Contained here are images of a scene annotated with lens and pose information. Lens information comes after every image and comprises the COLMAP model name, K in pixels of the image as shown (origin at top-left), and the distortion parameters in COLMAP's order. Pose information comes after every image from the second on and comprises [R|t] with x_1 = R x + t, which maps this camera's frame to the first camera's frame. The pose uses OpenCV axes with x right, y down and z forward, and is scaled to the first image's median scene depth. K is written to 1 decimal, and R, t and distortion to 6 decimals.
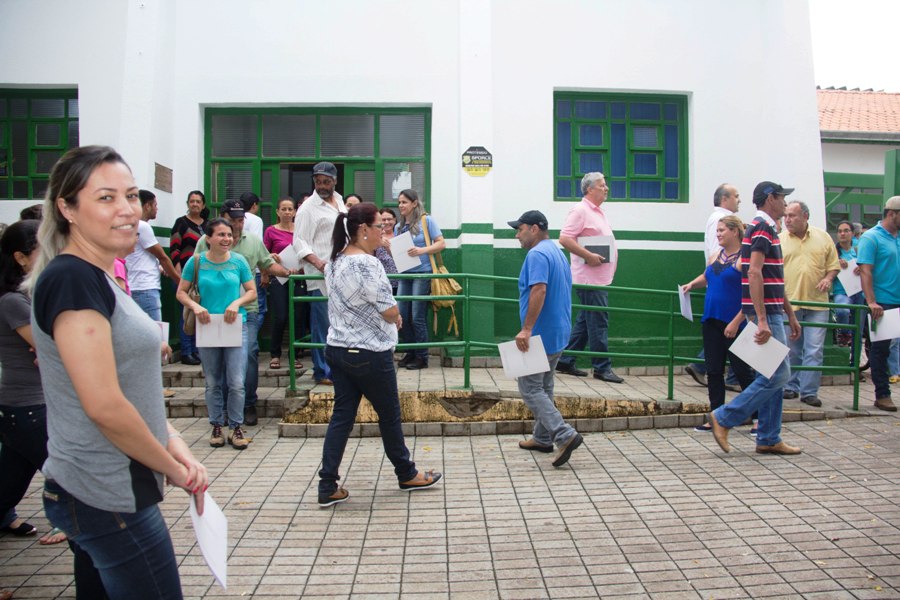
lens RADIAL K [[755.7, 0, 477.0], [0, 755.7, 300.1], [0, 0, 1]] dist [-0.196381, 0.174433]
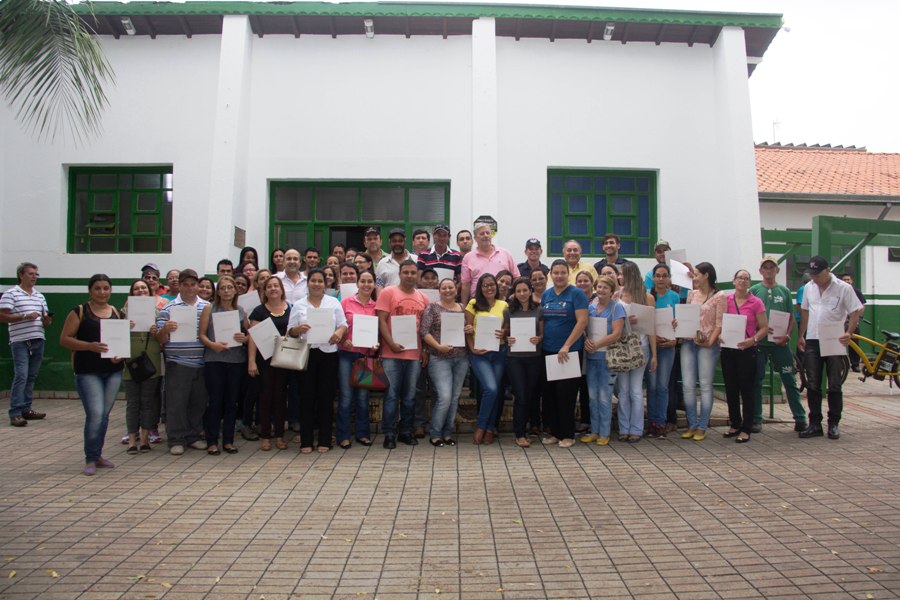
lens RADIAL K [[754.9, 0, 475.1], [0, 754.9, 300.0], [0, 0, 1]] dist [-0.194196, 0.169937]
pose [[0.999648, 0.004416, -0.026159, 0.021417], [-0.005910, 0.998339, -0.057301, 0.017701], [0.025862, 0.057436, 0.998014, -0.363069]]
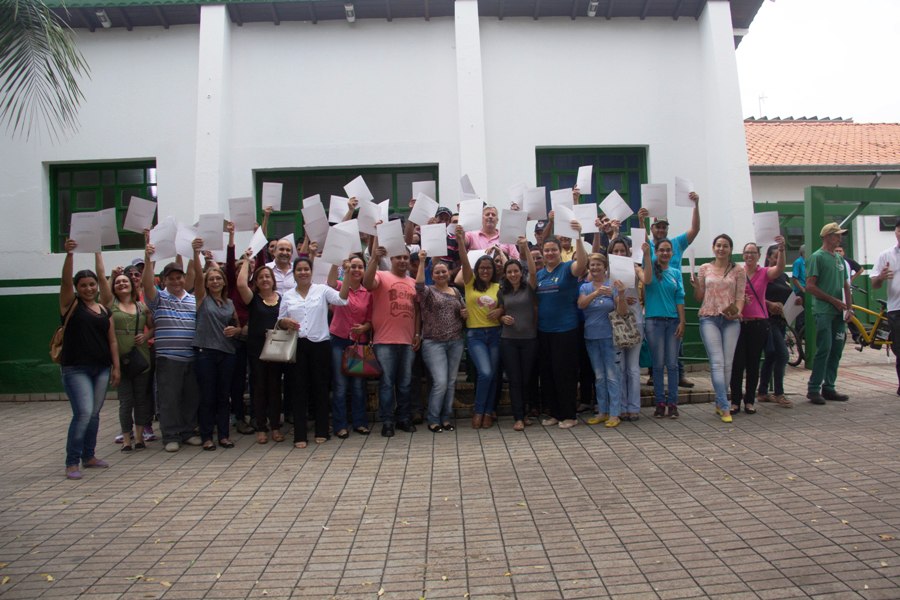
lens RADIAL K [[755.7, 0, 477.0], [0, 755.7, 300.1], [0, 0, 1]] dist [-0.196381, 0.174433]
pose [[0.999355, -0.033759, -0.012247, 0.016617], [0.033251, 0.998664, -0.039566, 0.023873], [0.013566, 0.039133, 0.999142, -0.346208]]
